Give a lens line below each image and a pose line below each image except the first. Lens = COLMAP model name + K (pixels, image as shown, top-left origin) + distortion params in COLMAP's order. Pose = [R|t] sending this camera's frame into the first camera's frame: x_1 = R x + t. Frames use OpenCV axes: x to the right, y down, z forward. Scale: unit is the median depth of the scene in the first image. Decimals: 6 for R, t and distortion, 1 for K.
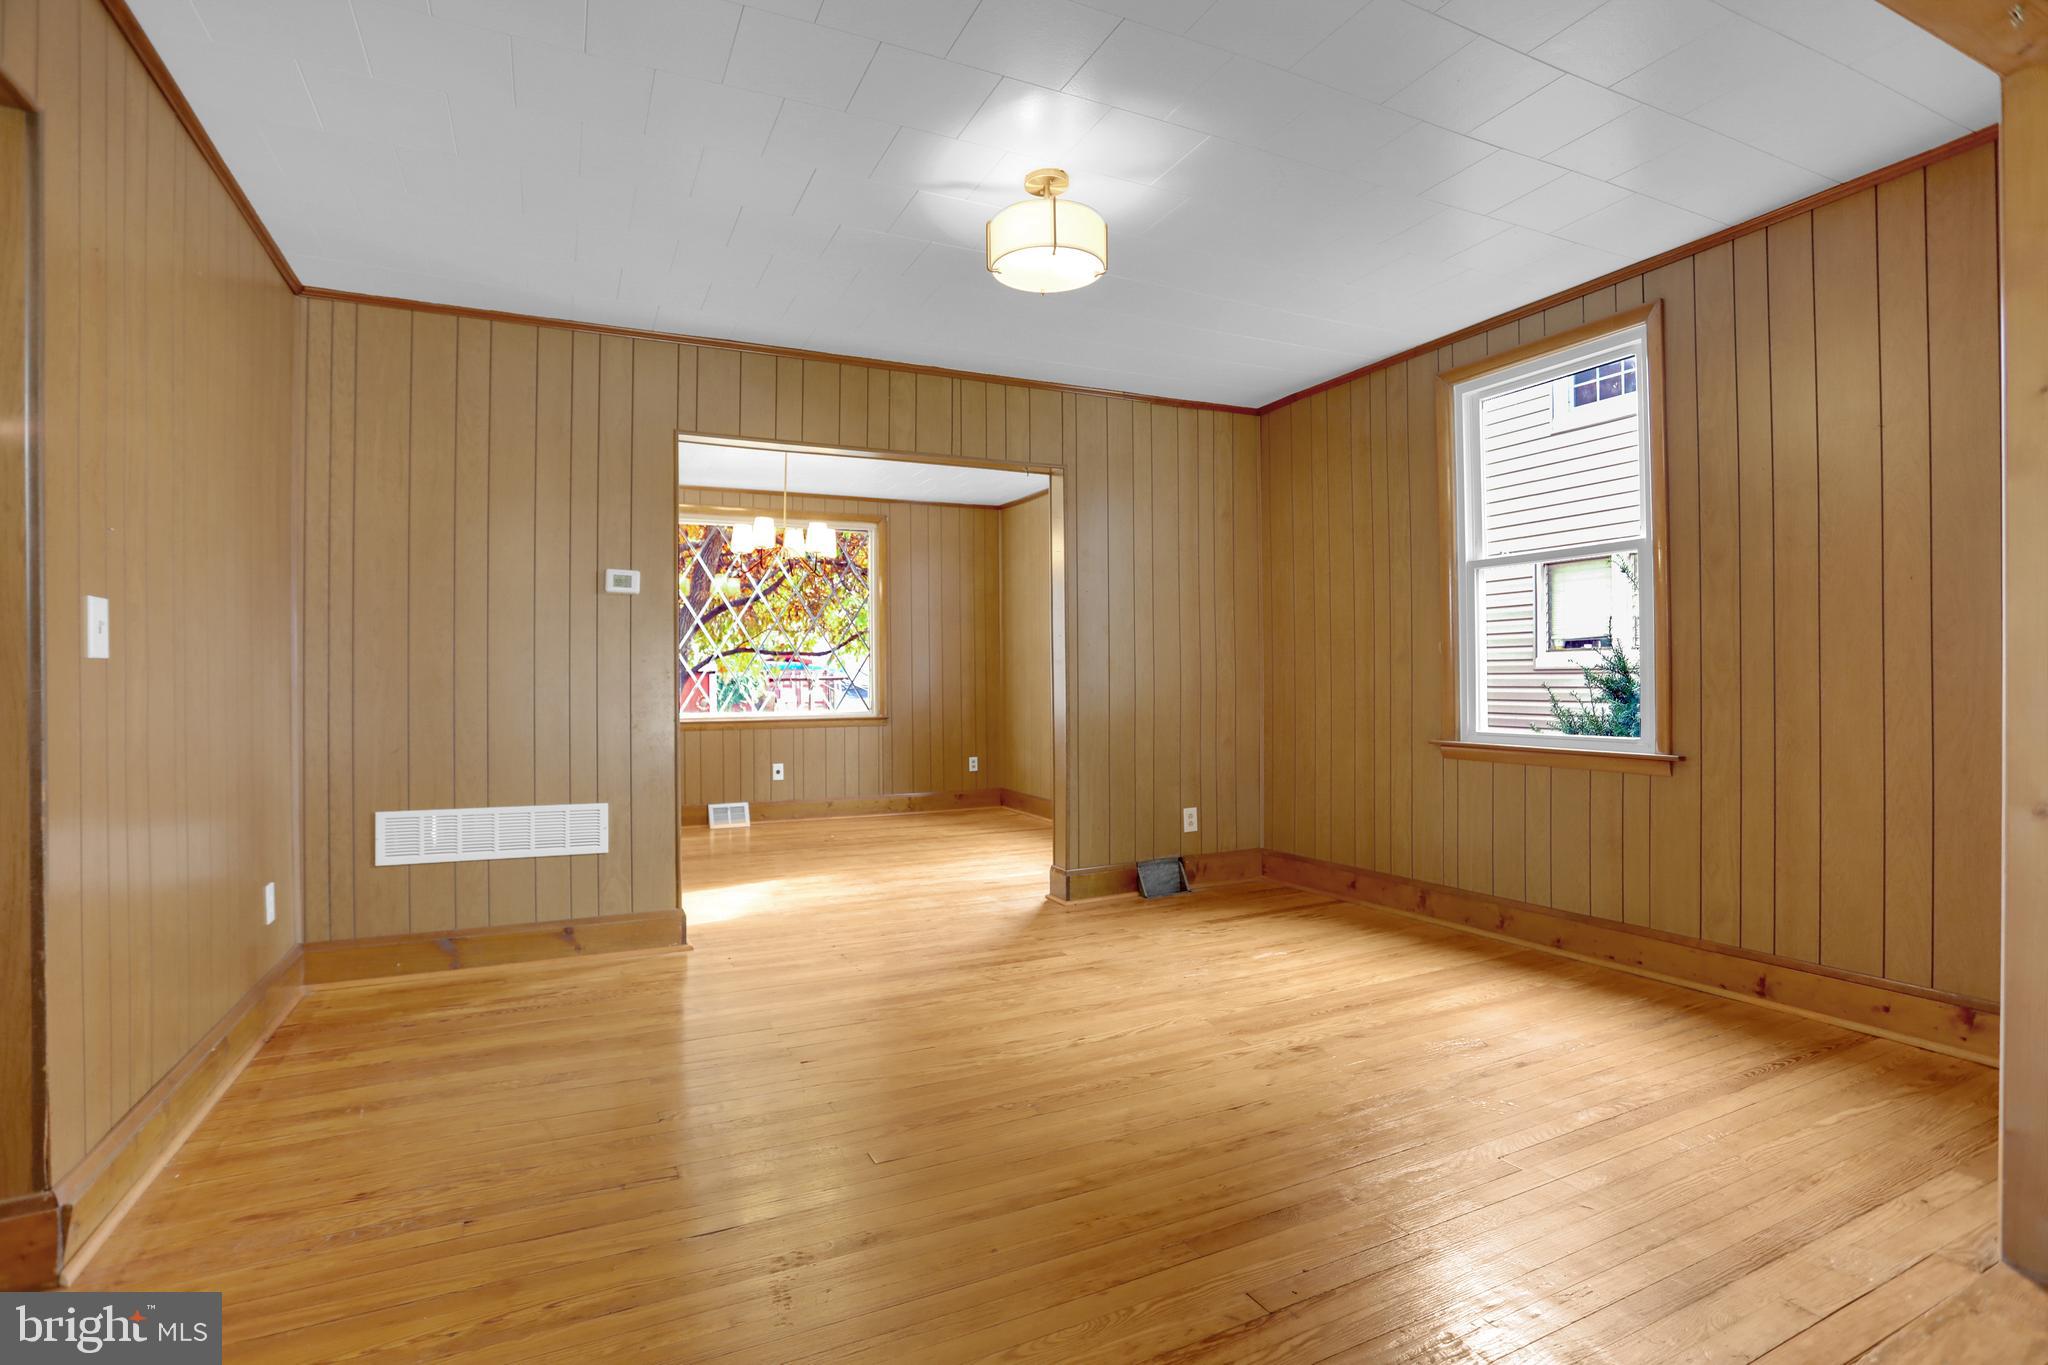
lens RADIAL K [[985.4, 0, 1026.4], [0, 985.4, 680.2], [0, 0, 1]] dist [-0.065289, 0.024528]
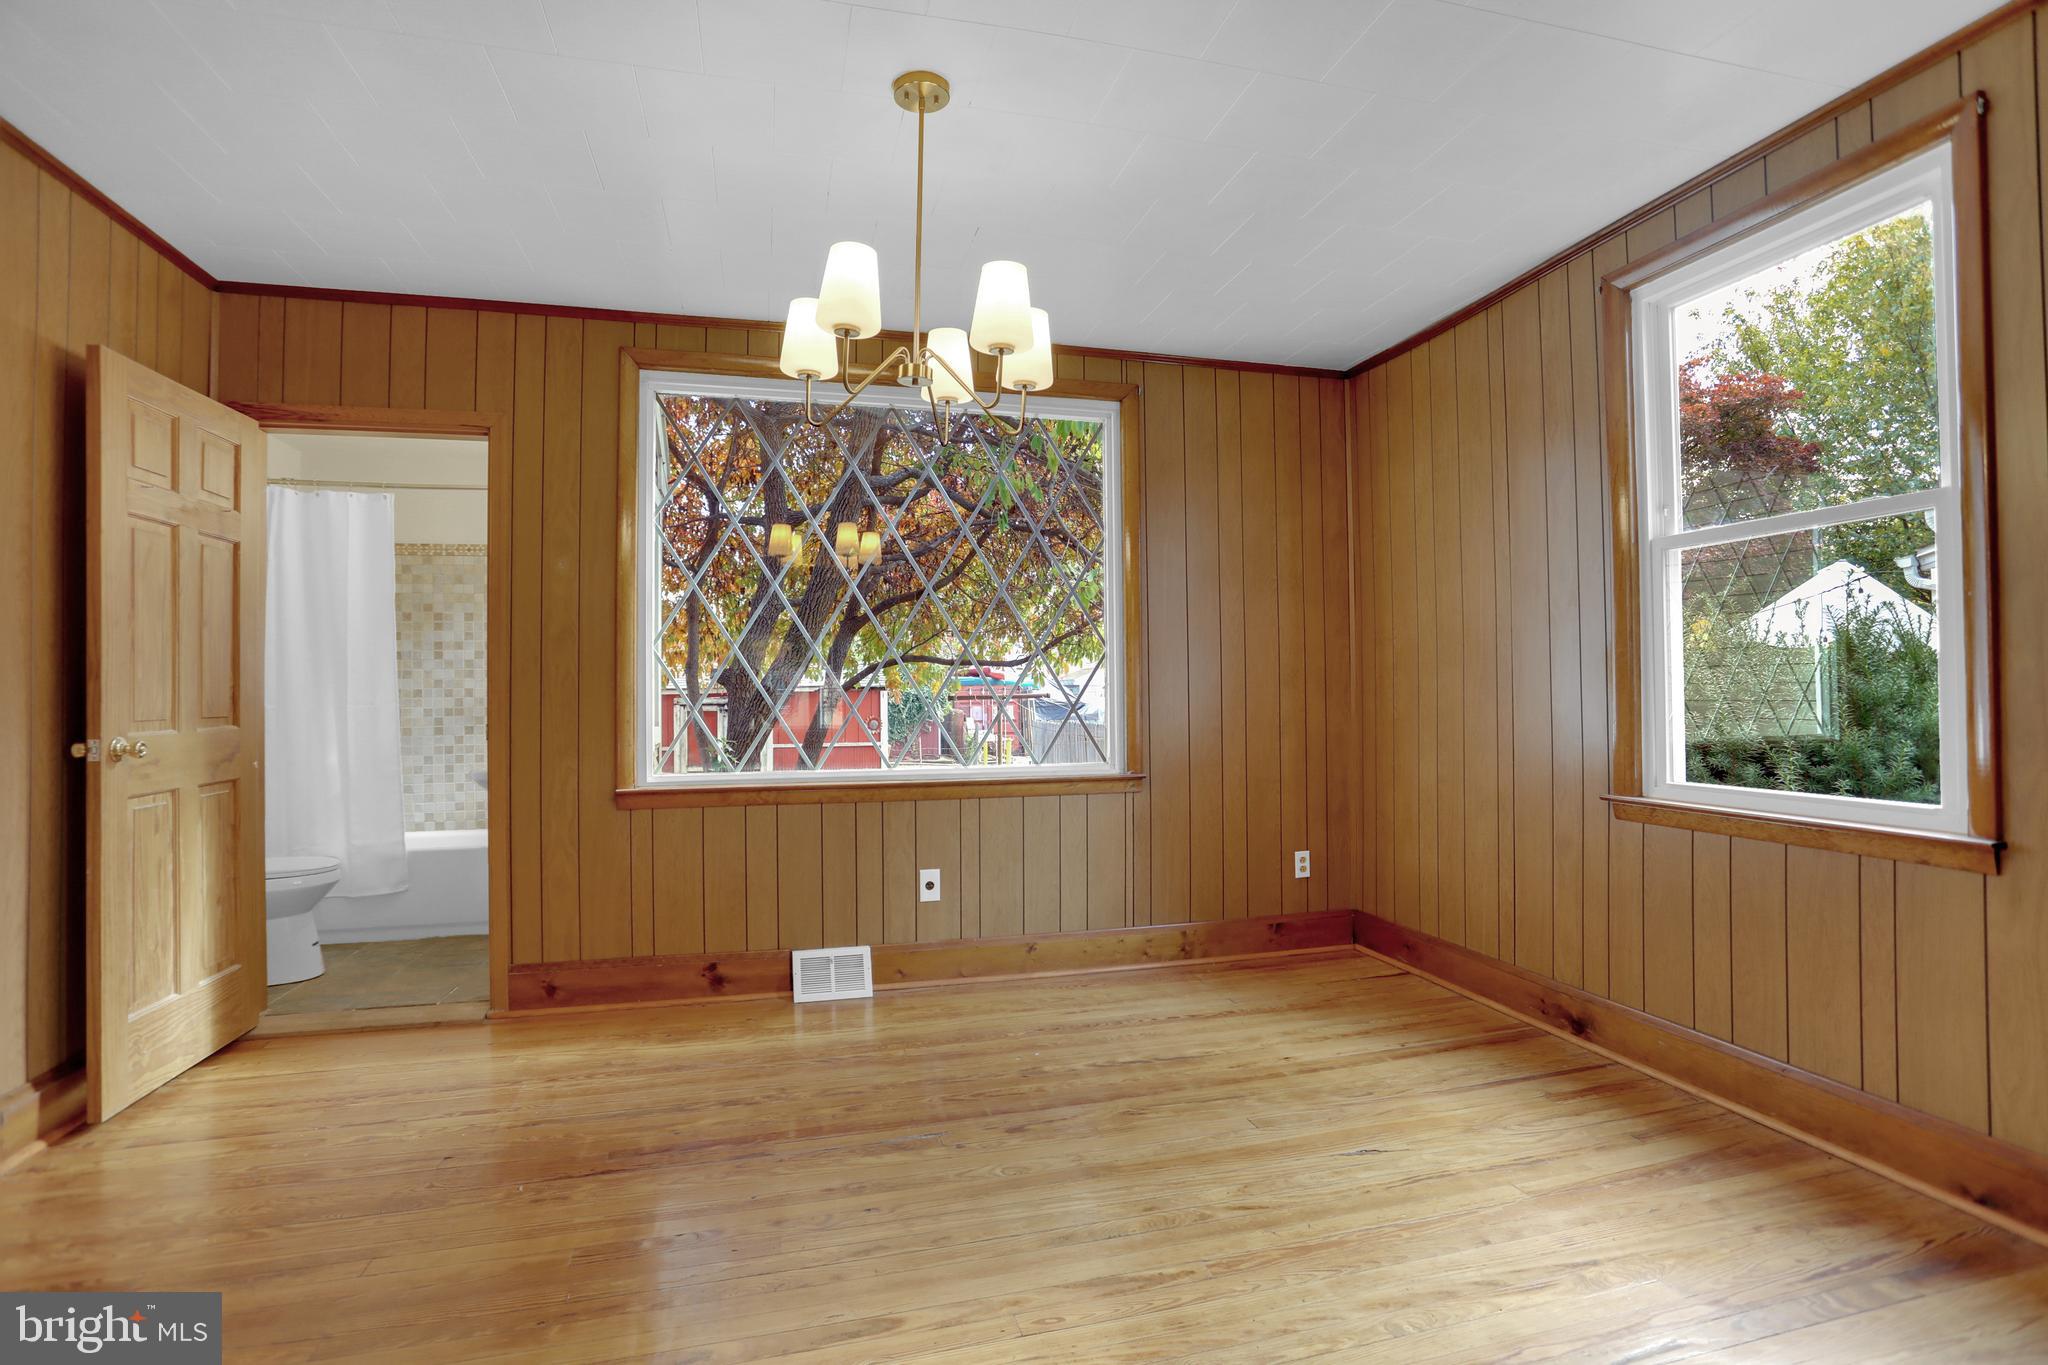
lens RADIAL K [[985.4, 0, 1015.4], [0, 985.4, 682.1], [0, 0, 1]] dist [-0.065289, 0.024528]
pose [[0.979255, -0.001825, -0.202622, -0.193552], [-0.000903, 0.999910, -0.013372, -0.007871], [0.202628, 0.013278, 0.979166, 0.922755]]
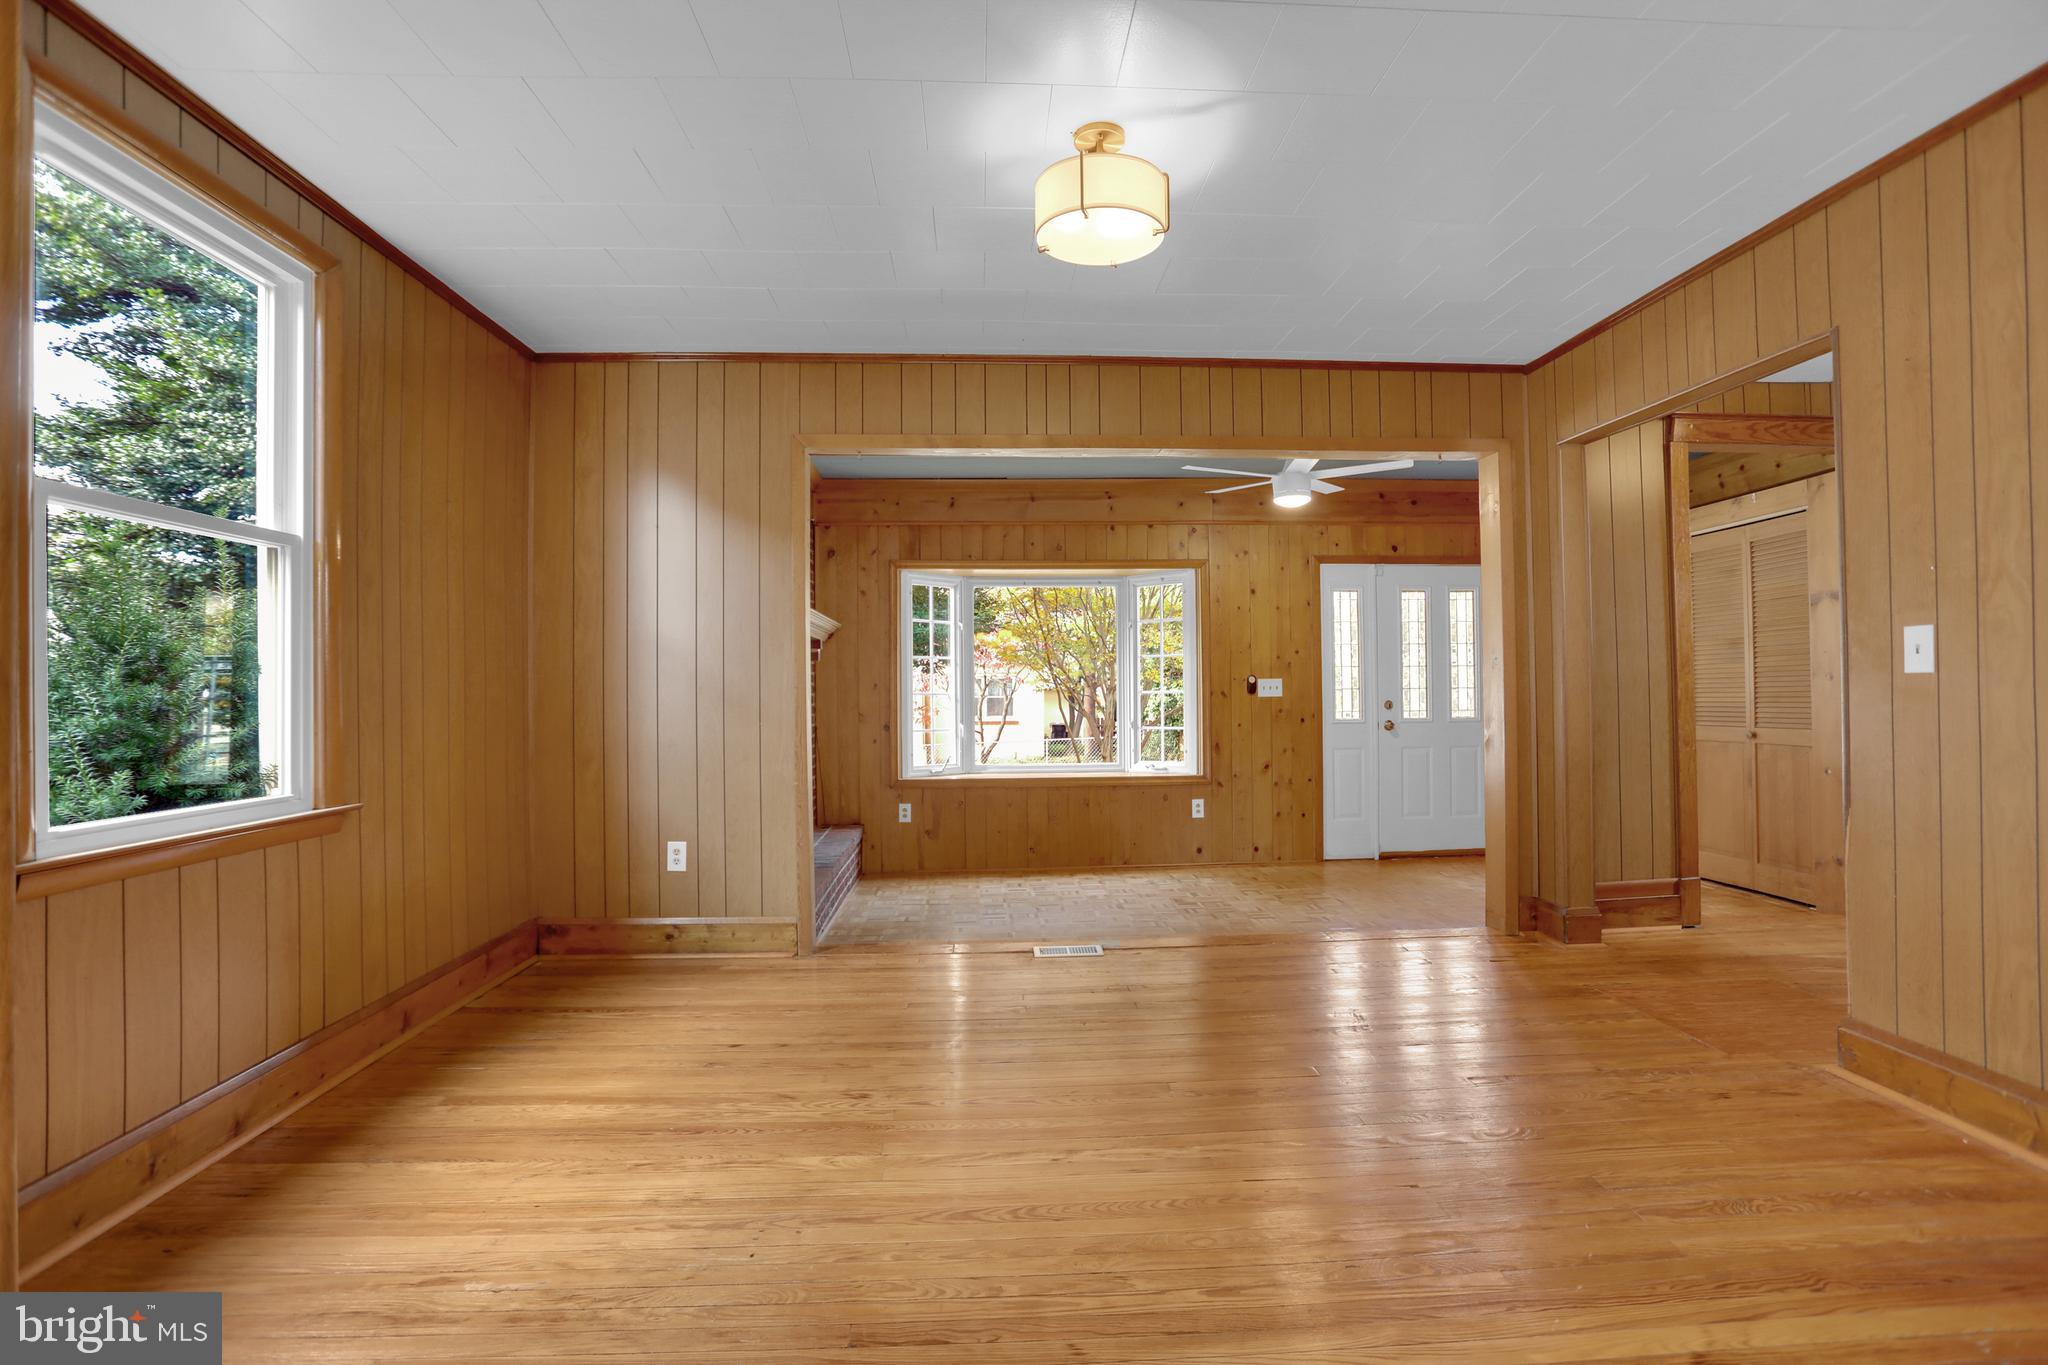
lens RADIAL K [[985.4, 0, 1040.7], [0, 985.4, 682.2], [0, 0, 1]] dist [-0.065289, 0.024528]
pose [[-0.923915, 0.020008, 0.382073, -0.169677], [0.016988, 0.999792, -0.011276, -0.007107], [-0.382219, -0.003928, -0.924063, 1.224972]]
